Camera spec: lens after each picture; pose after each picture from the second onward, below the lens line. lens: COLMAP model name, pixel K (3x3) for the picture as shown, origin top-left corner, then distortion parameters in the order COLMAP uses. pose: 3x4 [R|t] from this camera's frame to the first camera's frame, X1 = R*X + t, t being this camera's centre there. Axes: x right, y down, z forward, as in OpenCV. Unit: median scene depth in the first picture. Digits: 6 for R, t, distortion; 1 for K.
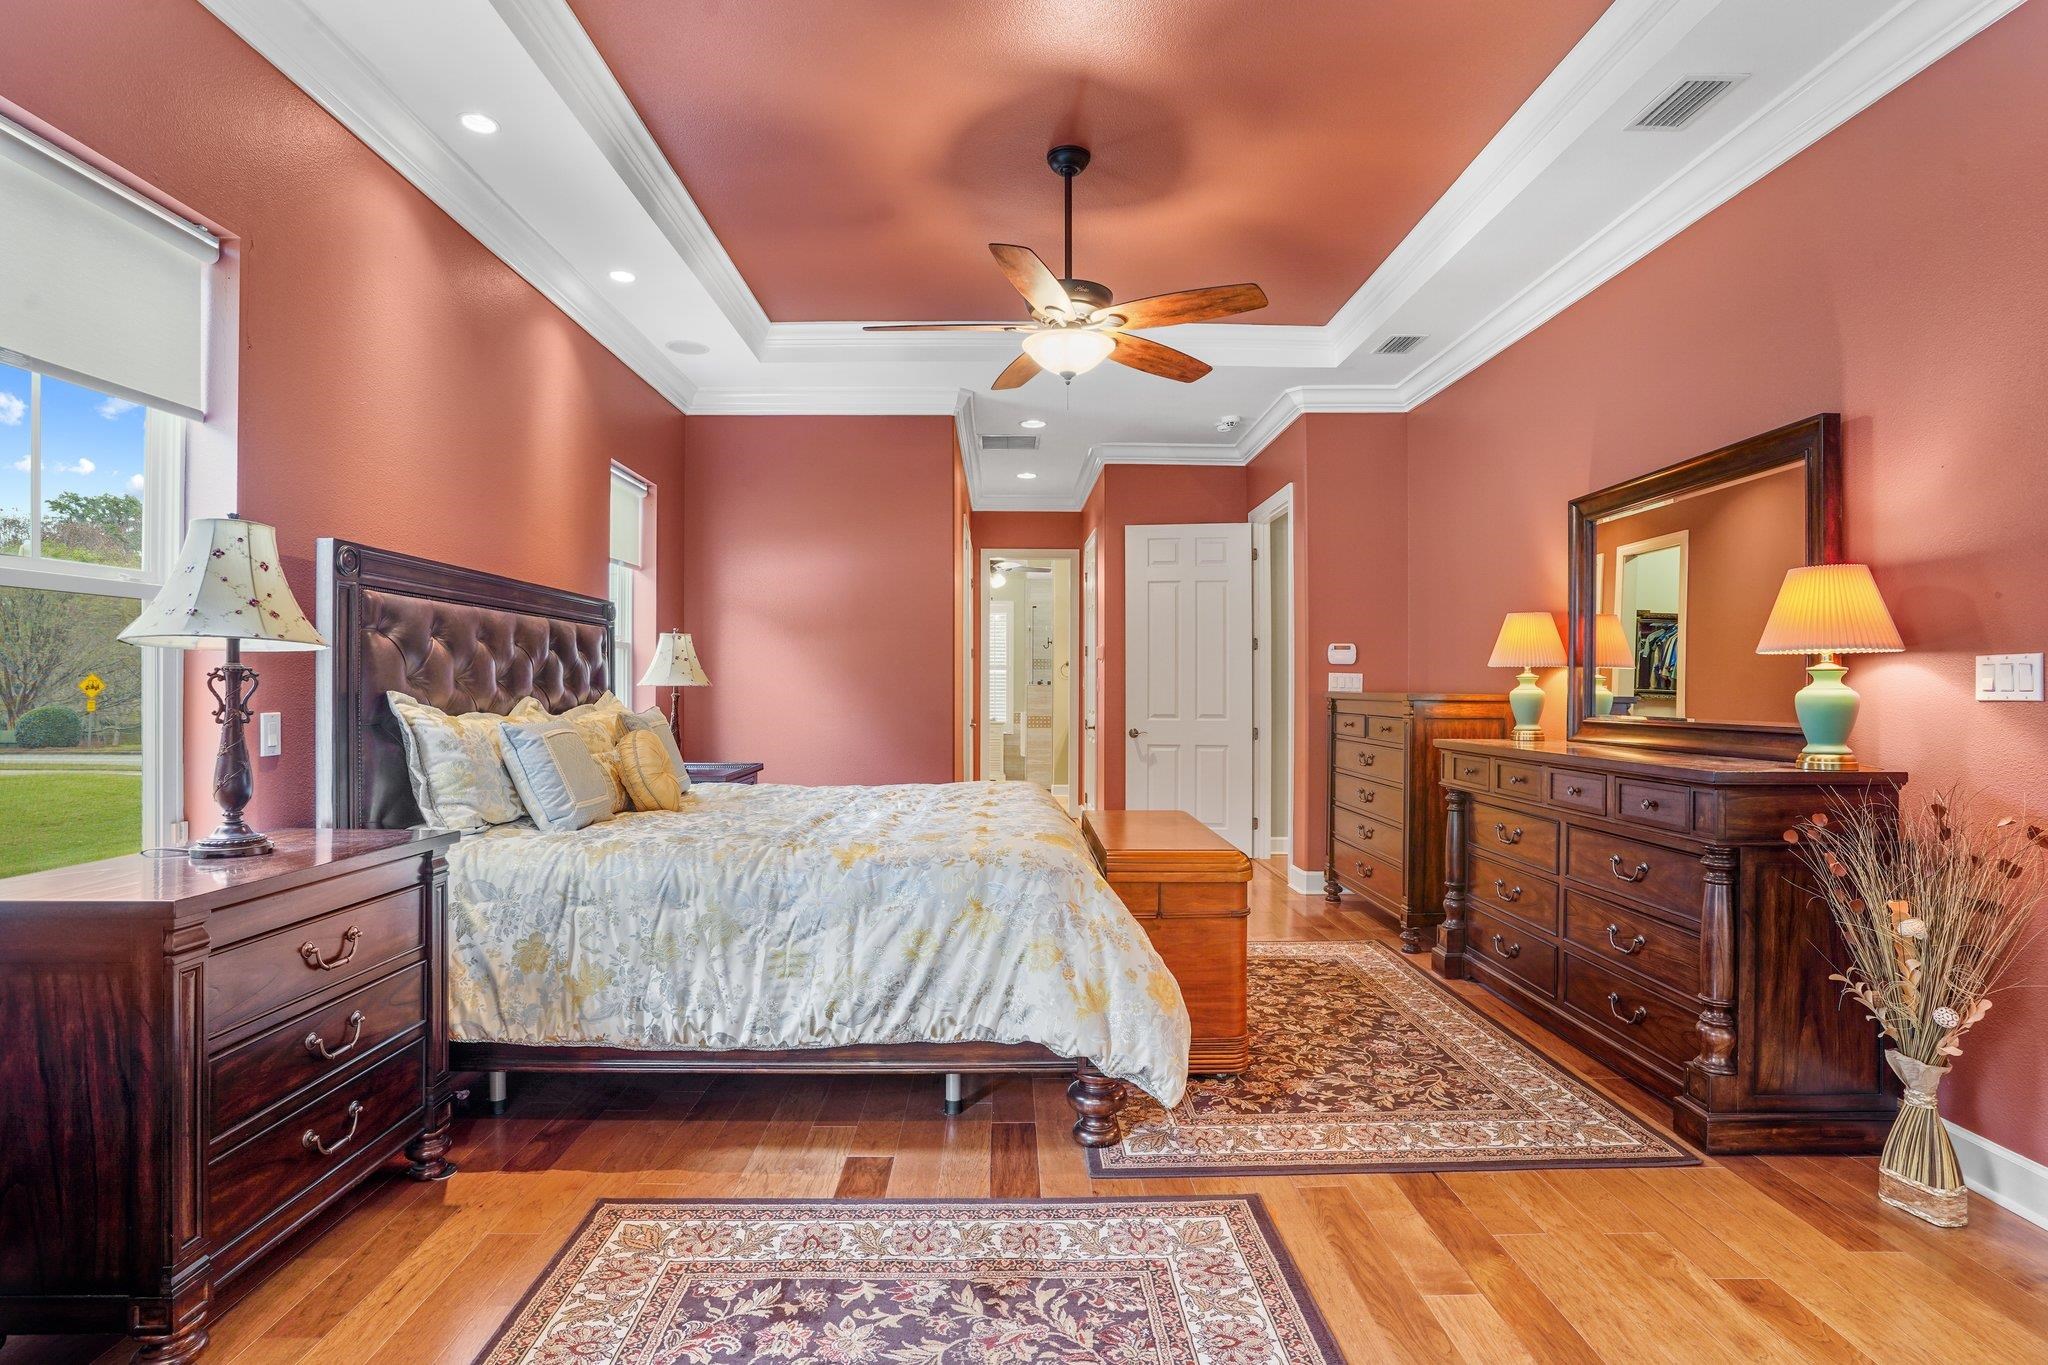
lens RADIAL K [[1020.9, 0, 1023.9], [0, 1020.9, 687.4], [0, 0, 1]] dist [-0.071757, 0.030598]
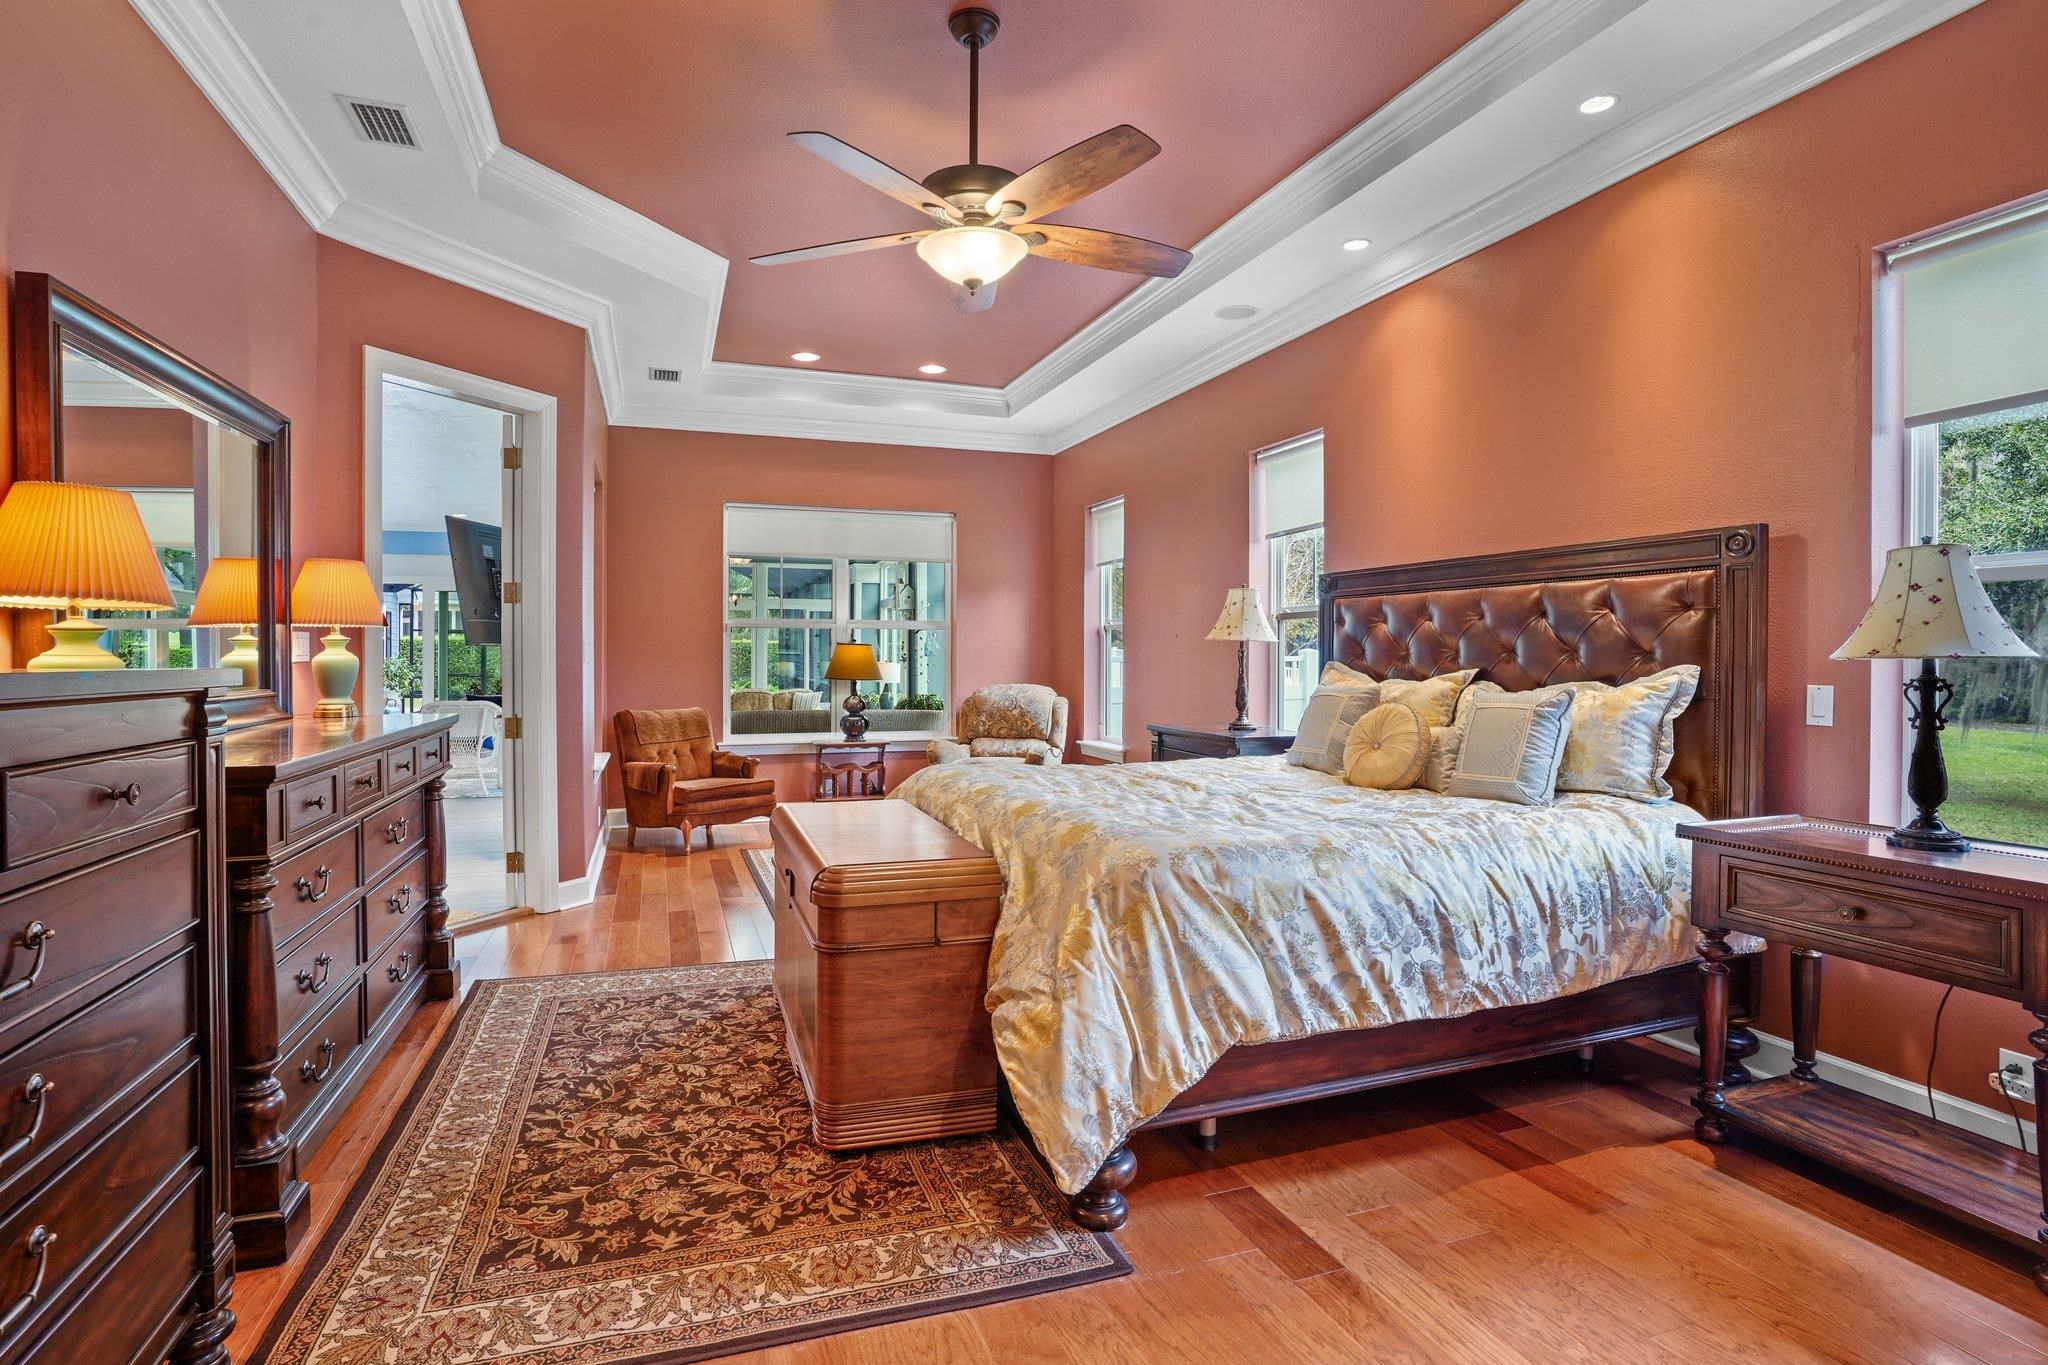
lens RADIAL K [[1020.9, 0, 1023.0], [0, 1020.9, 668.9], [0, 0, 1]] dist [-0.071757, 0.030598]
pose [[-0.946904, 0.000074, -0.321518, 0.283106], [-0.003770, 0.999929, 0.011331, 0.001291], [0.321495, 0.011942, -0.946836, 1.888714]]
